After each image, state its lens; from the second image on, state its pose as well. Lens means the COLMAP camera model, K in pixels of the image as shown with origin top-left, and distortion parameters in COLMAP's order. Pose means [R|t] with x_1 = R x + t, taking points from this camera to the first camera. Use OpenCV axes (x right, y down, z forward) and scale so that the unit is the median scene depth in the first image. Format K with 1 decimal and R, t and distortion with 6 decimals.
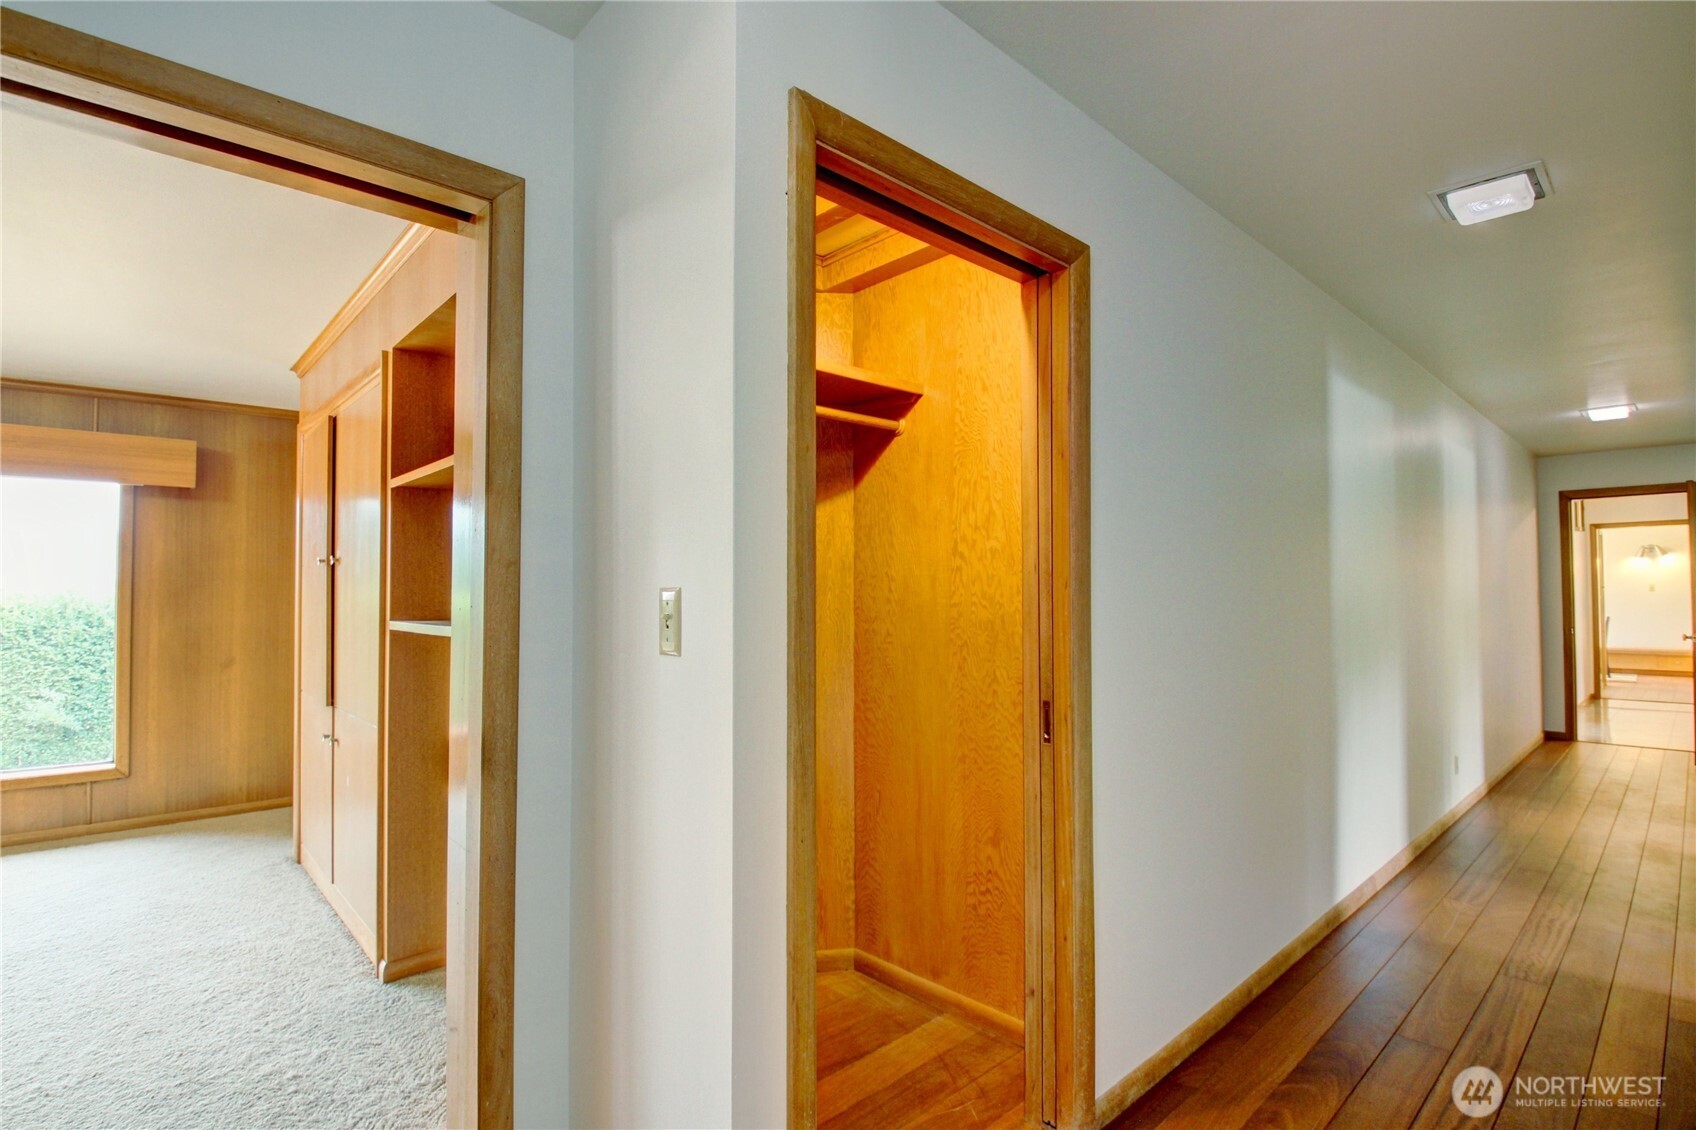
lens RADIAL K [[808.0, 0, 841.1], [0, 808.0, 570.6], [0, 0, 1]] dist [-0.027500, -0.001122]
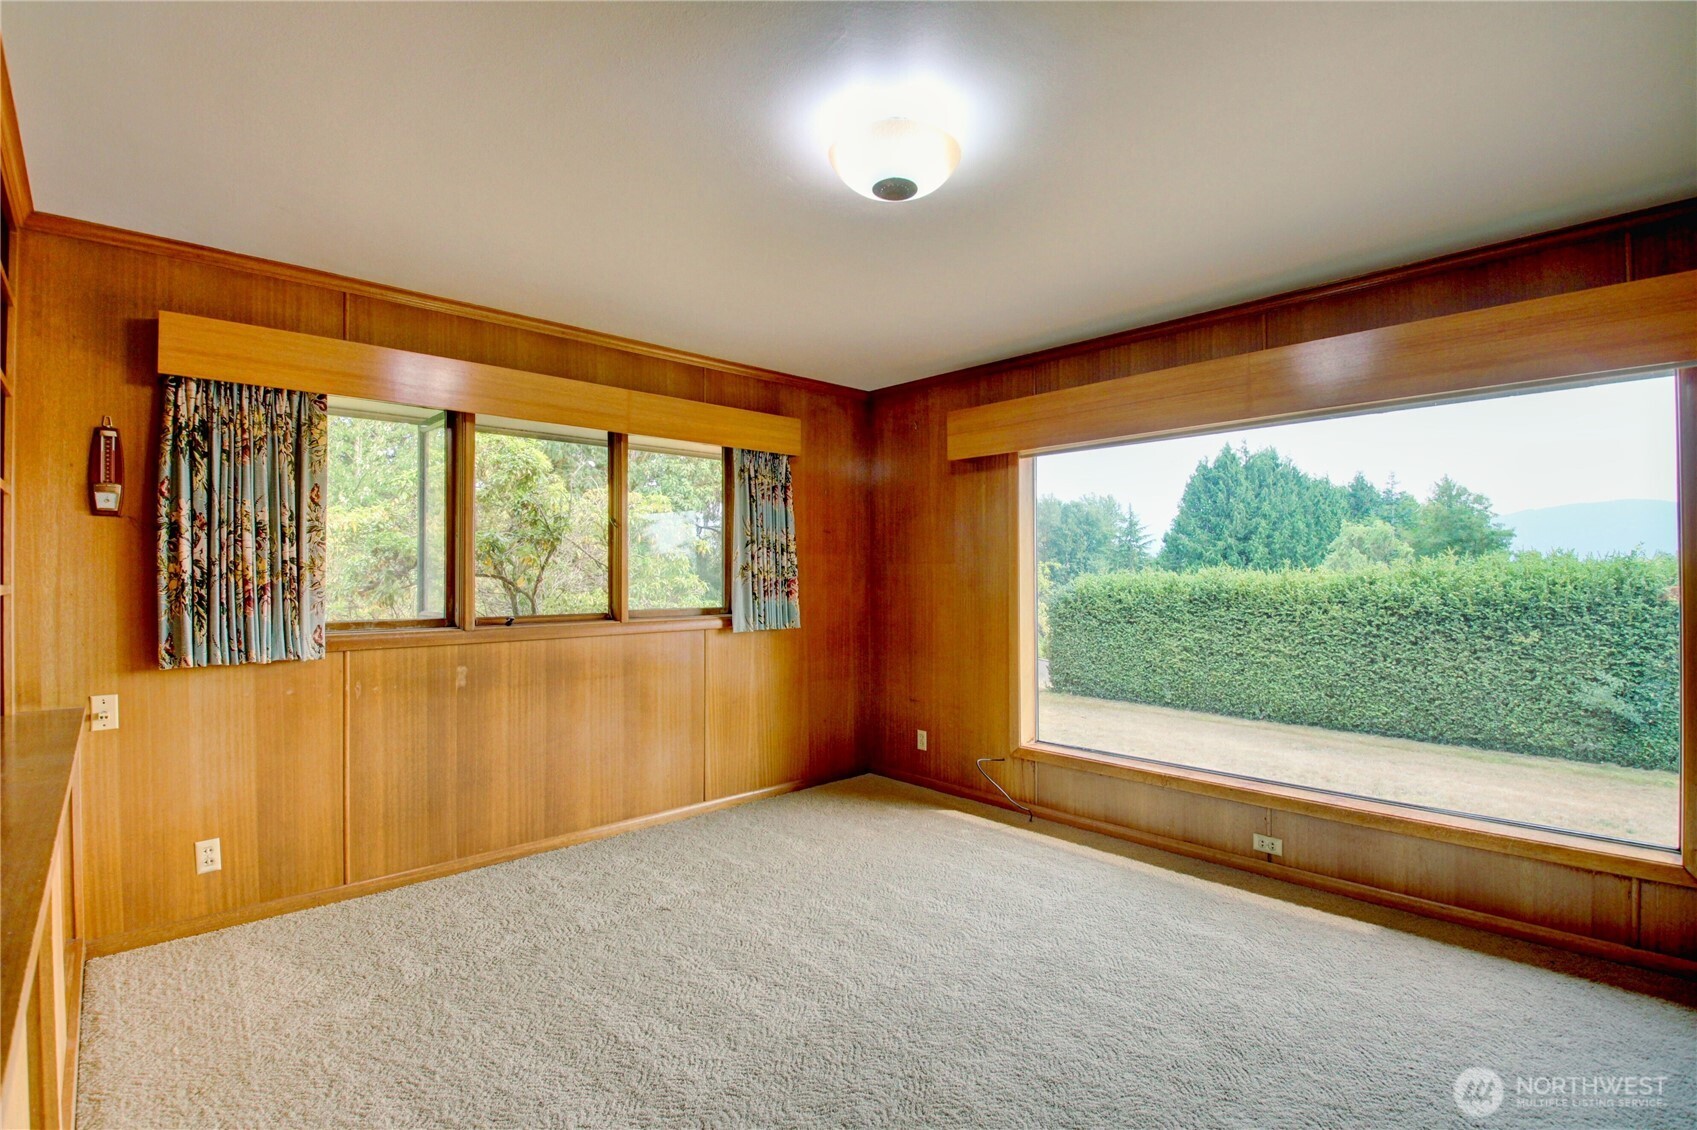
lens RADIAL K [[801.8, 0, 846.7], [0, 801.8, 569.1], [0, 0, 1]] dist [-0.008819, -0.008195]
pose [[0.010653, 0.000062, -0.999943, -0.104476], [0.032964, 0.999456, 0.000413, 0.002312], [0.999400, -0.032967, 0.010645, 0.114737]]
